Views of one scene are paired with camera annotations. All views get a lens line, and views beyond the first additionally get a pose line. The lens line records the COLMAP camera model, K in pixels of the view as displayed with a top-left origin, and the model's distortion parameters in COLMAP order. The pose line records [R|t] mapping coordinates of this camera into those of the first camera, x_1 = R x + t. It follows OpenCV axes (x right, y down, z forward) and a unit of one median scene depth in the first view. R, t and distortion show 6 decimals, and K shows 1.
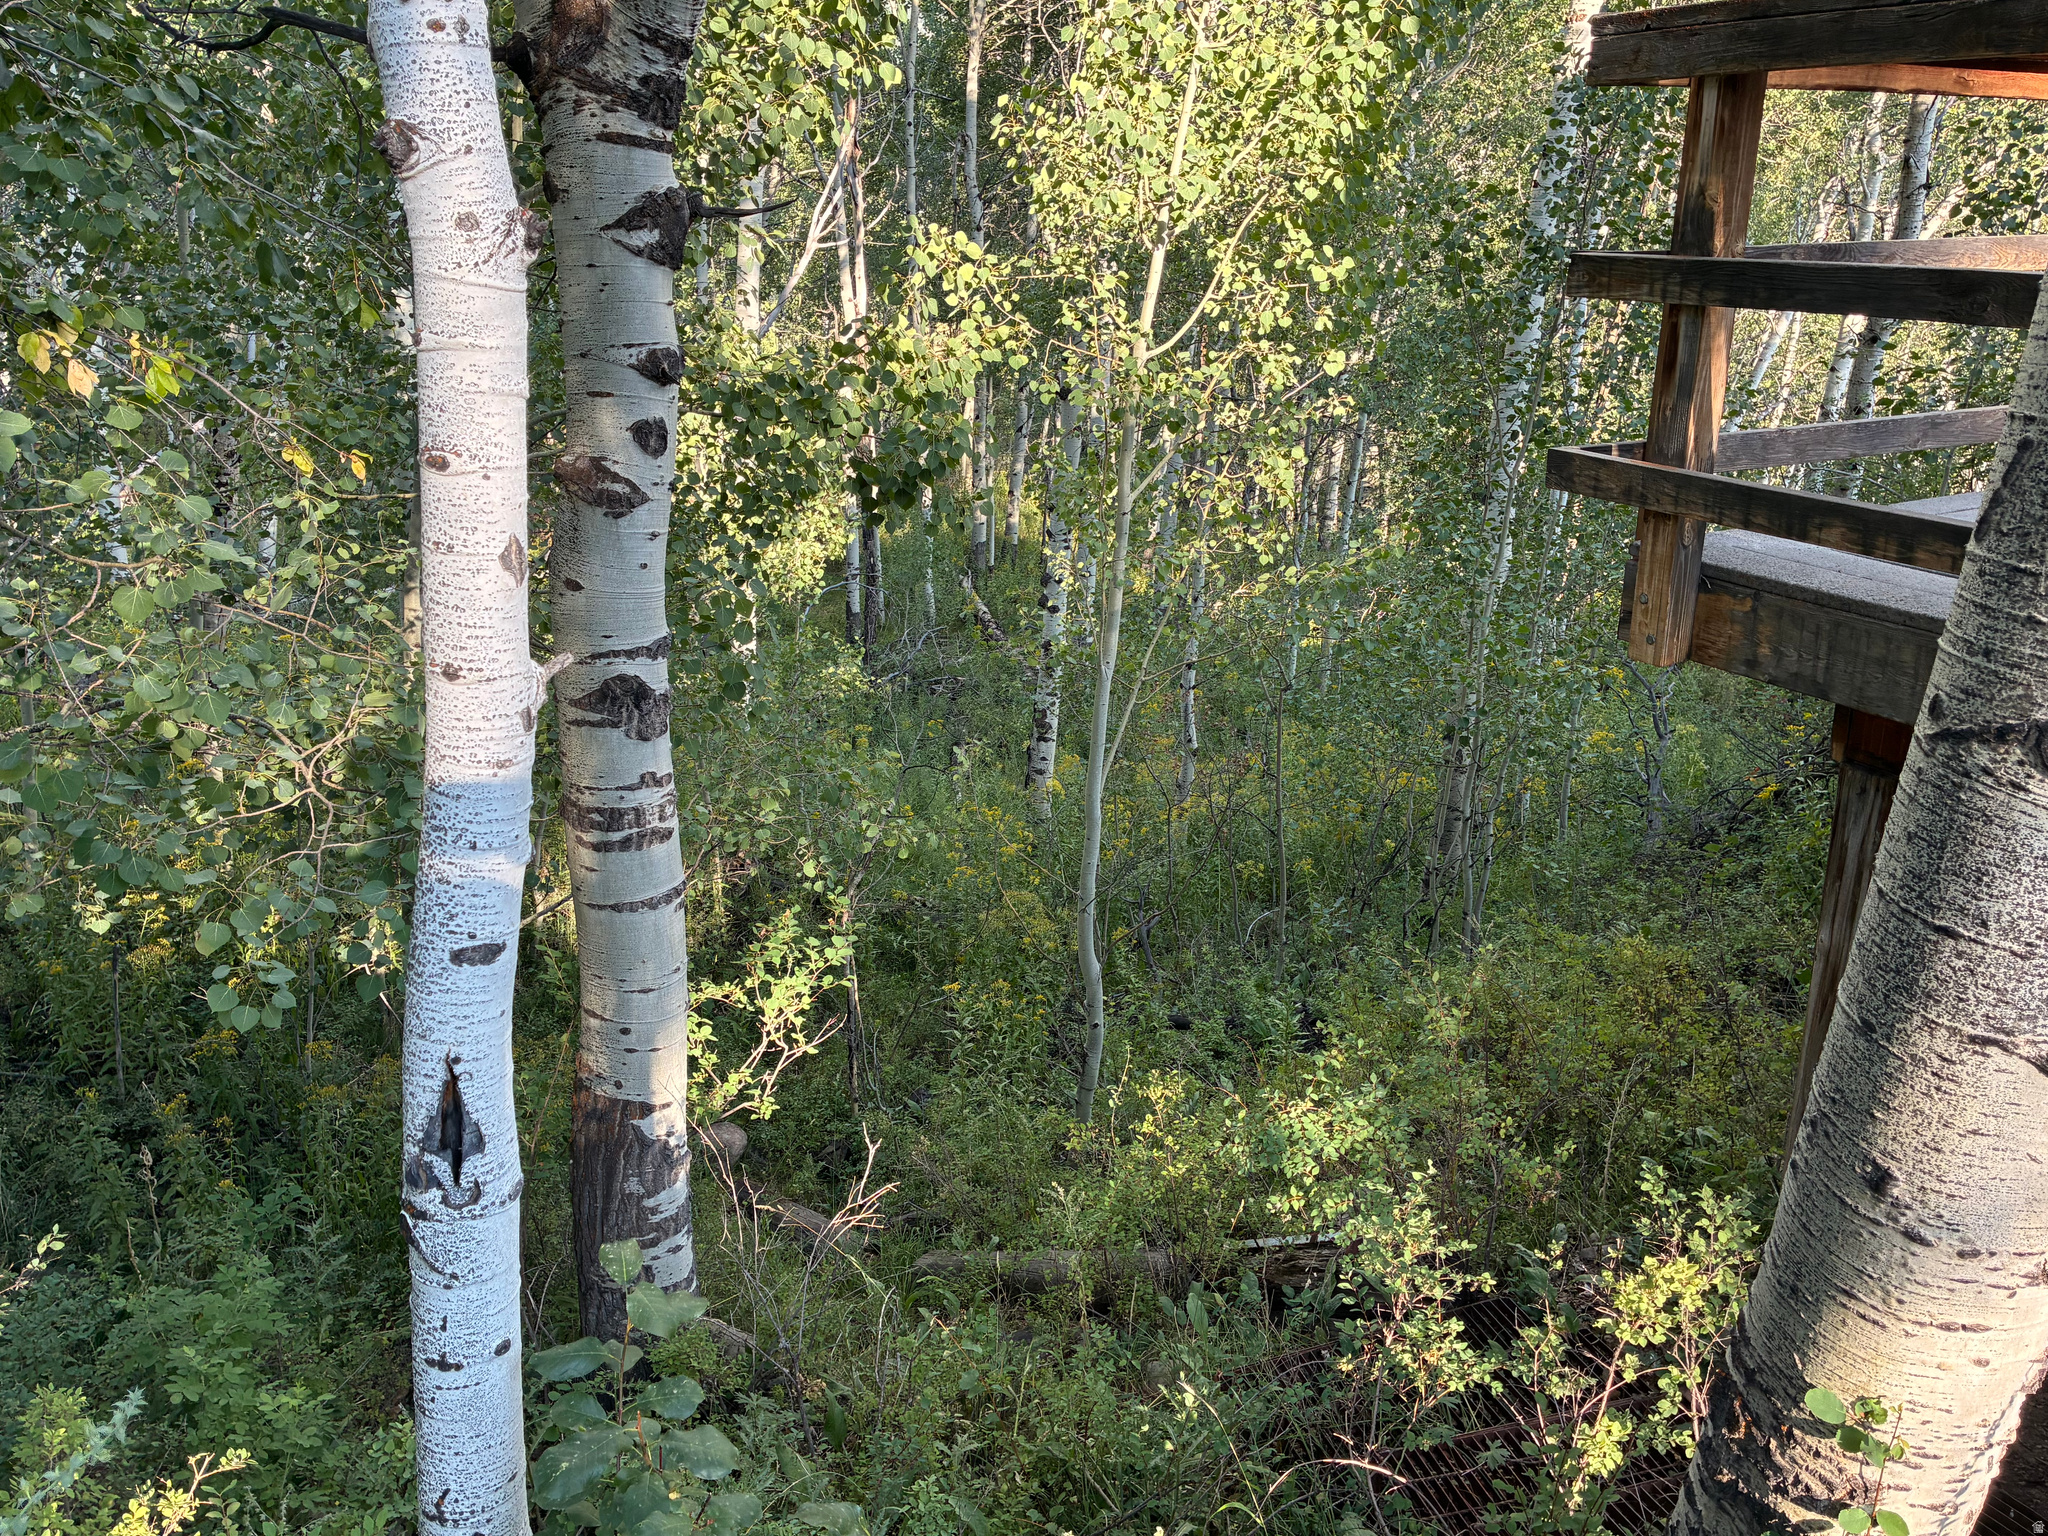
lens RADIAL K [[1598.1, 0, 1018.8], [0, 1598.1, 760.8], [0, 0, 1]] dist [0.010553, 0.003209]
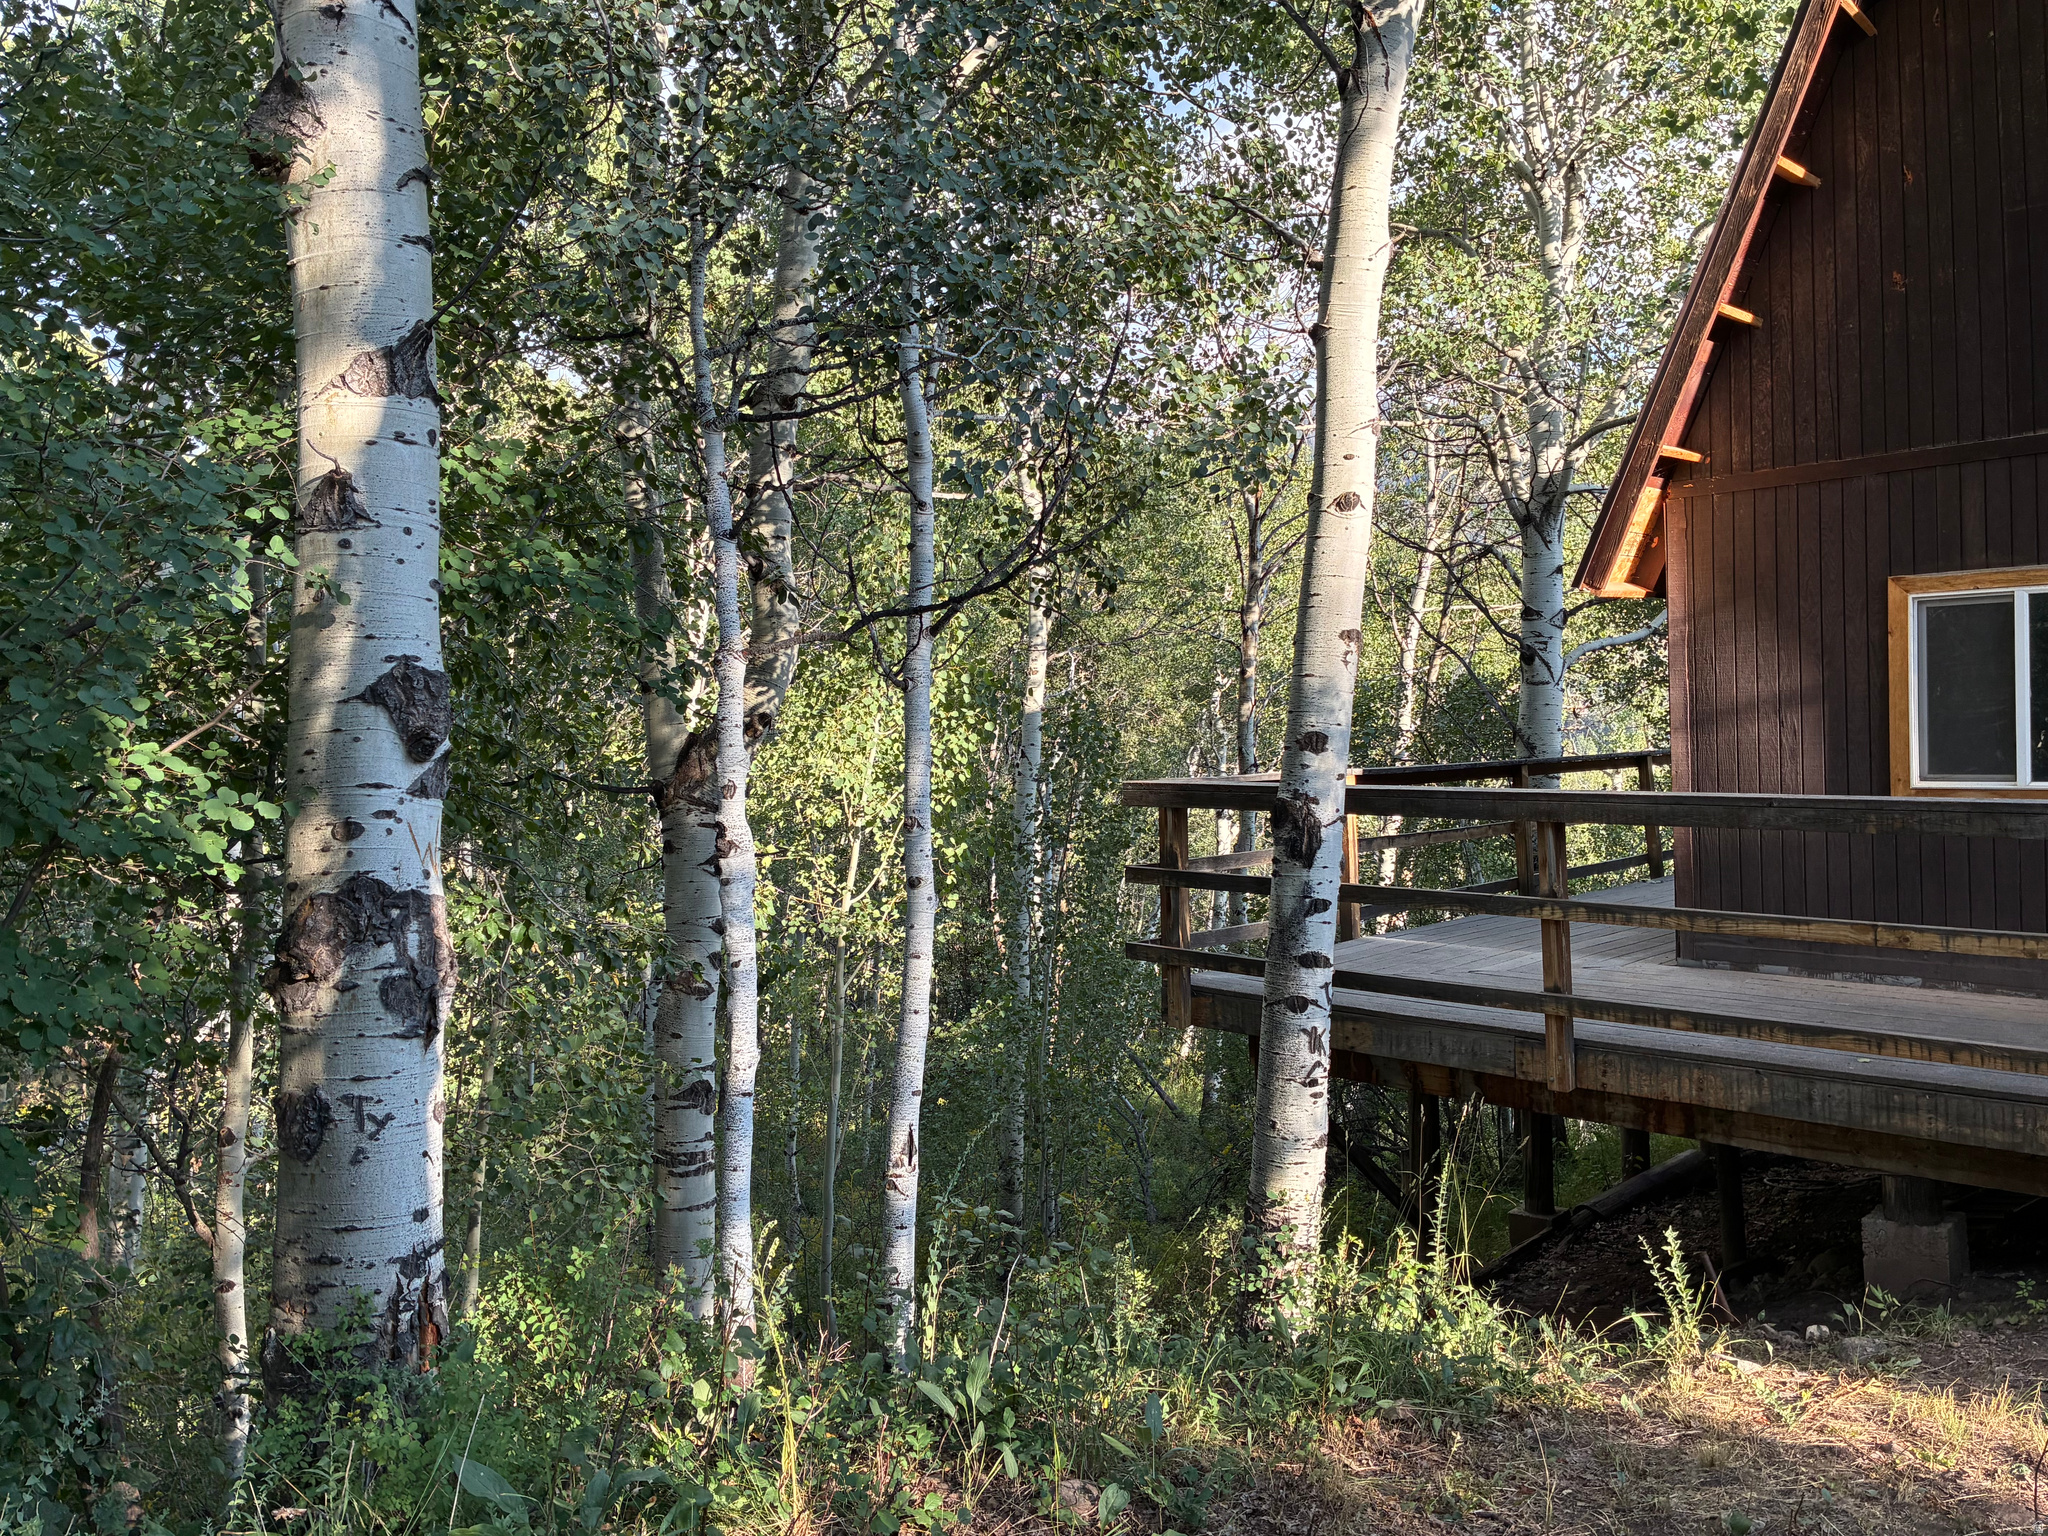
lens RADIAL K [[1598.1, 0, 1018.8], [0, 1598.1, 760.8], [0, 0, 1]] dist [0.010553, 0.003209]
pose [[0.942722, -0.018089, 0.333089, -0.500365], [0.121549, 0.948508, -0.292505, 0.188231], [-0.310646, 0.316237, 0.896378, -0.970543]]
